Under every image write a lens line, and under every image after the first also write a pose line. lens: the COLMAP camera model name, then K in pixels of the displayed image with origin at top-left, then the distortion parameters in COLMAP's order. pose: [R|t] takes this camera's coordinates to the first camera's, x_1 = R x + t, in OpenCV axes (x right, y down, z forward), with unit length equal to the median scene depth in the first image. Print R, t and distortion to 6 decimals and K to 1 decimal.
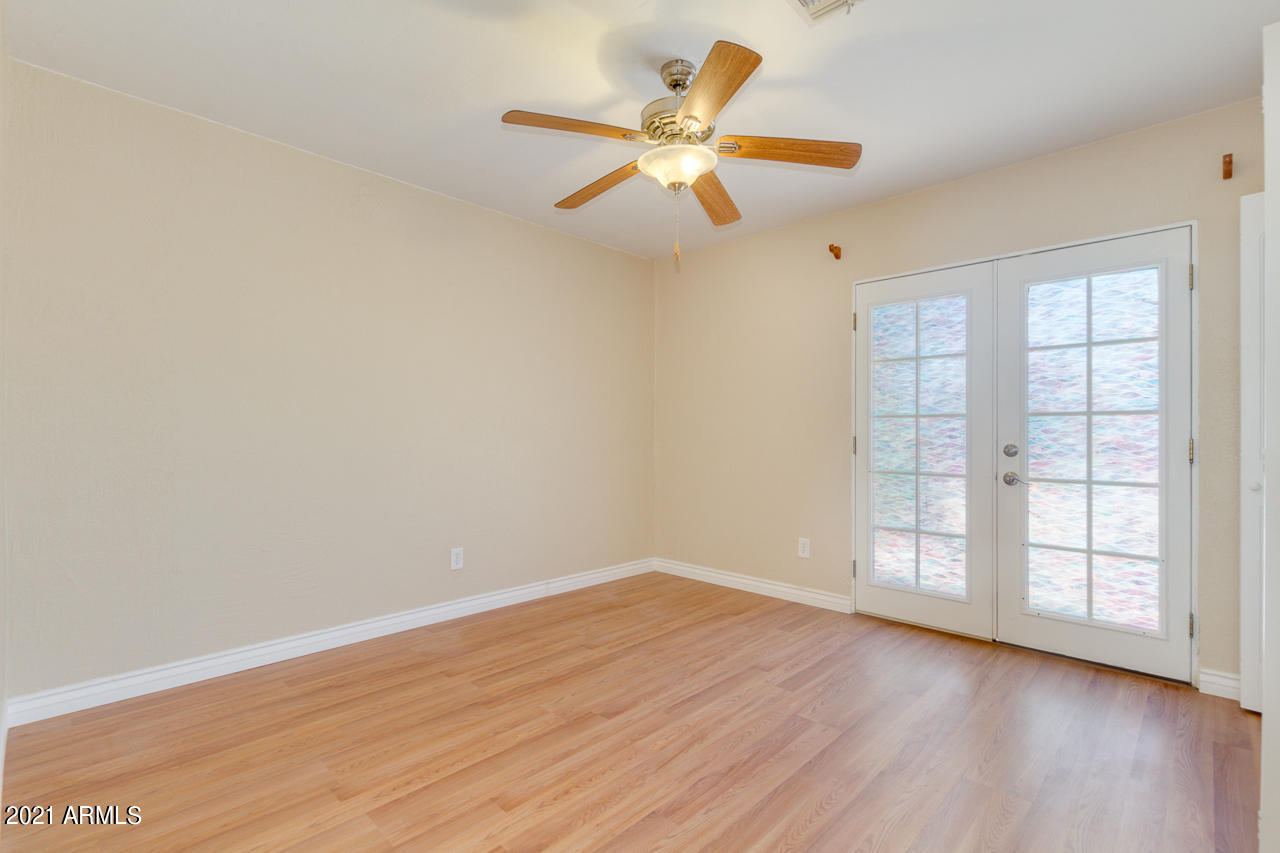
lens RADIAL K [[588.9, 0, 639.7], [0, 588.9, 430.1], [0, 0, 1]] dist [0.000221, -0.002493]
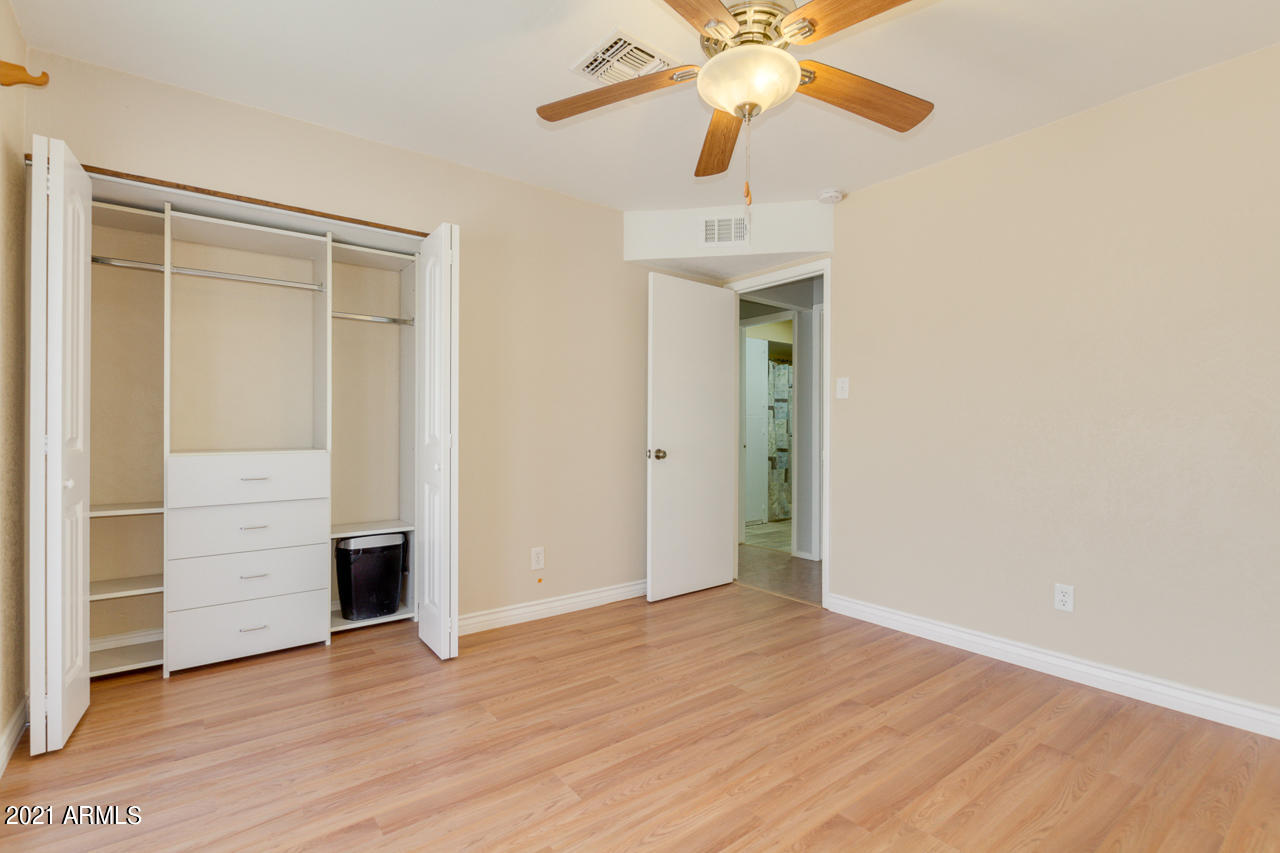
lens RADIAL K [[588.9, 0, 642.5], [0, 588.9, 430.7], [0, 0, 1]] dist [0.000221, -0.002493]
pose [[-0.989405, -0.003273, 0.145147, 0.088958], [-0.005023, 0.999919, -0.011692, 0.023246], [-0.145097, -0.012297, -0.989341, 1.883413]]
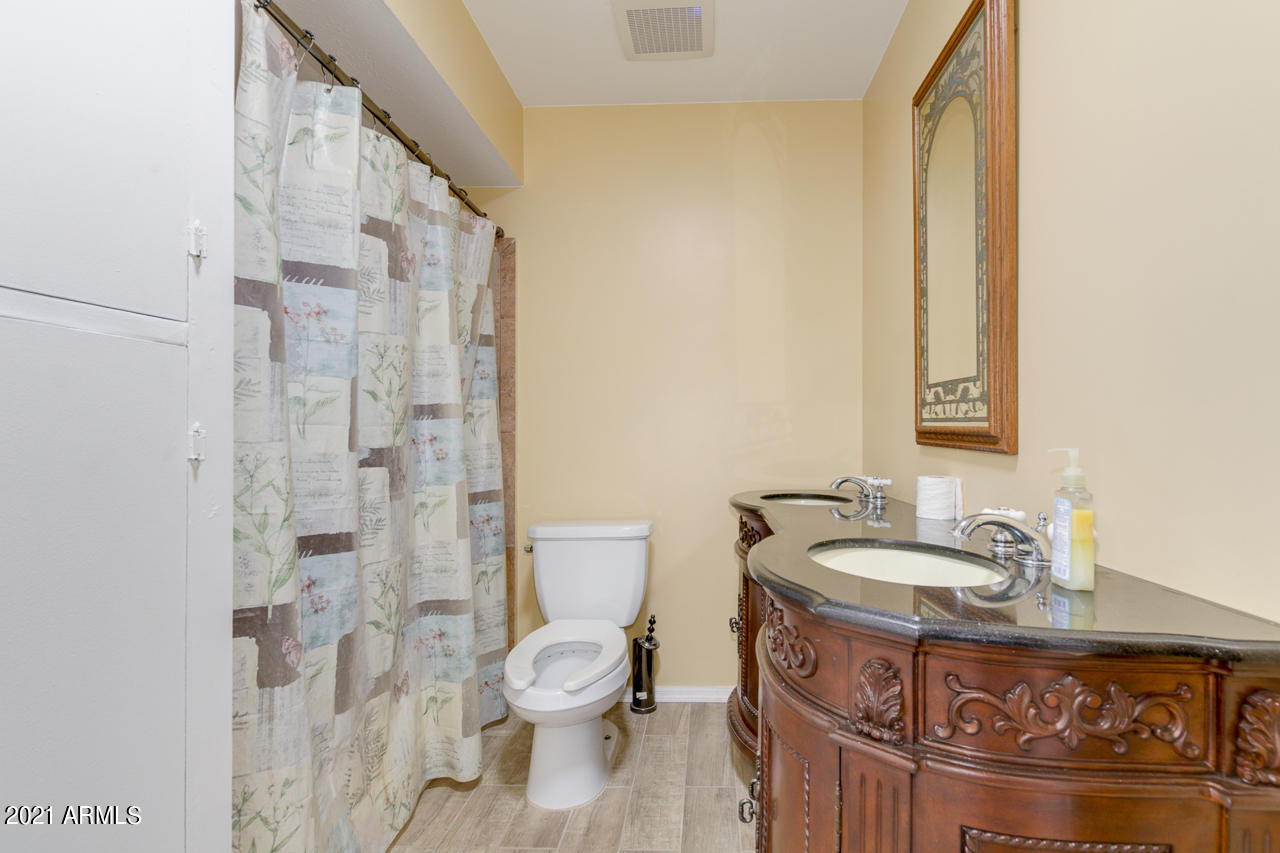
lens RADIAL K [[588.9, 0, 644.3], [0, 588.9, 422.9], [0, 0, 1]] dist [0.000221, -0.002493]
pose [[-0.771819, -0.006064, -0.635813, 0.008912], [-0.000461, 0.999960, -0.008976, -0.001786], [0.635842, -0.006635, -0.771791, 0.576083]]
